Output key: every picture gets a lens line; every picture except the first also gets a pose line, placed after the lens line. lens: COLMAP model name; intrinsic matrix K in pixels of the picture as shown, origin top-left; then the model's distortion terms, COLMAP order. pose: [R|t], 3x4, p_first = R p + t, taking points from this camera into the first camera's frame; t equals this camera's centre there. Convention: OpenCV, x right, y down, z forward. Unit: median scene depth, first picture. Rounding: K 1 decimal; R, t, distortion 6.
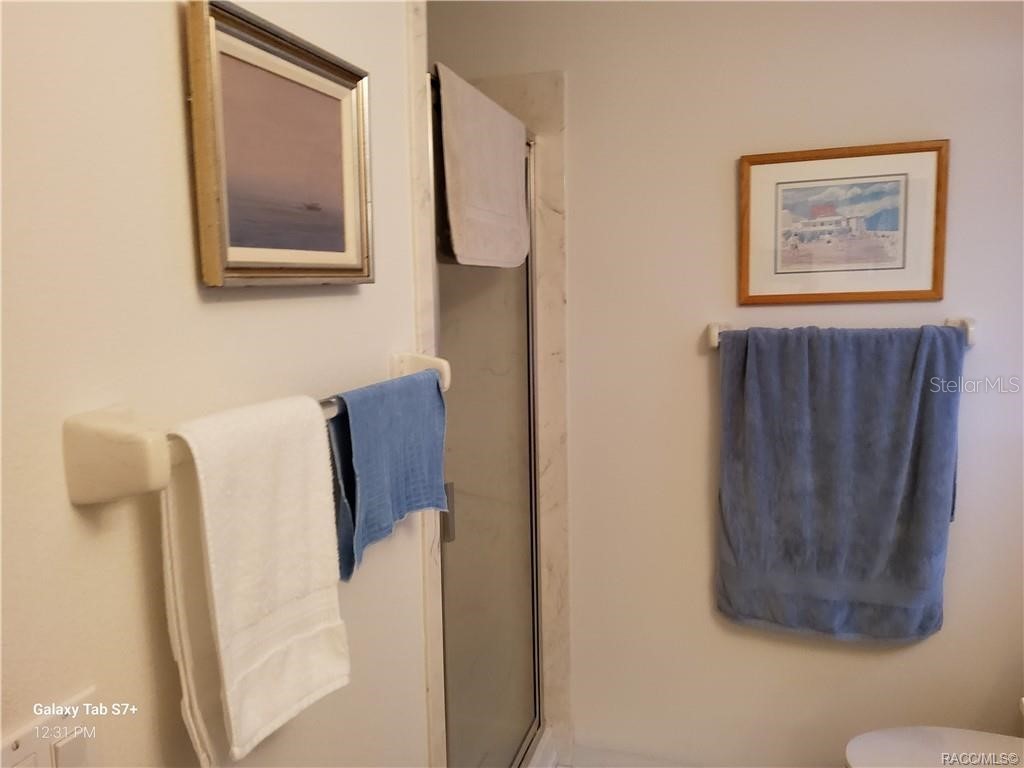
lens RADIAL K [[779.3, 0, 512.0], [0, 779.3, 384.0], [0, 0, 1]] dist [0.066921, -0.109457]
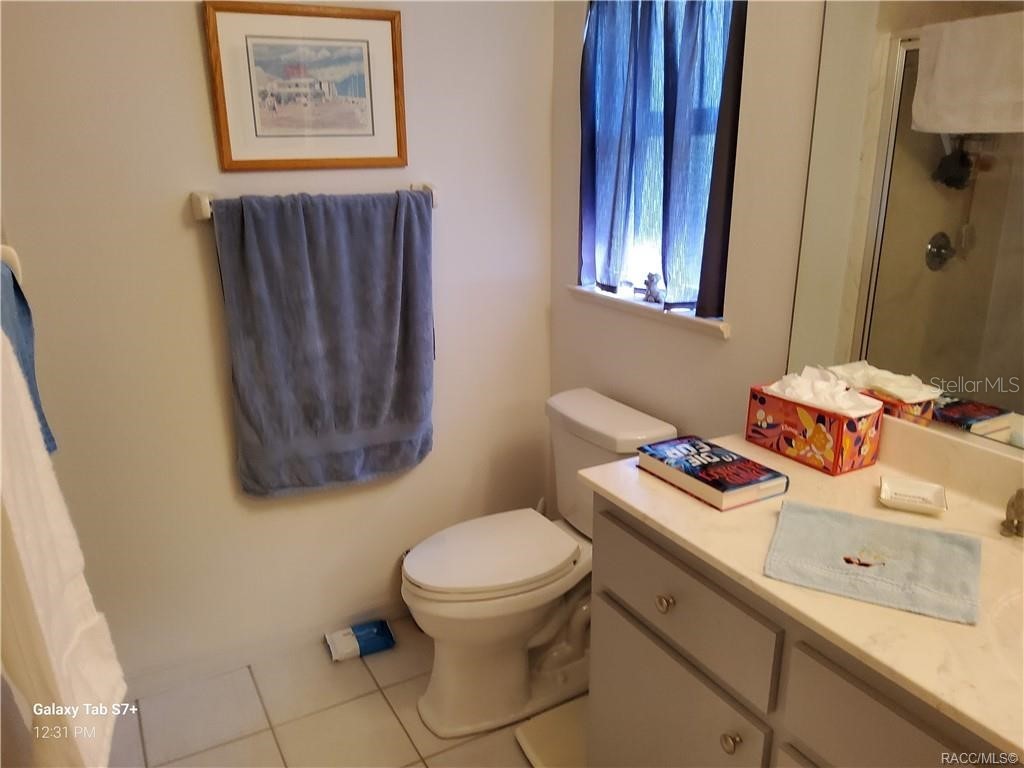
lens RADIAL K [[779.3, 0, 512.0], [0, 779.3, 384.0], [0, 0, 1]] dist [0.066921, -0.109457]
pose [[0.694205, -0.194082, 0.693117, -0.173742], [0.078564, 0.977639, 0.195065, -0.009603], [-0.715476, -0.080961, 0.693930, 0.096120]]
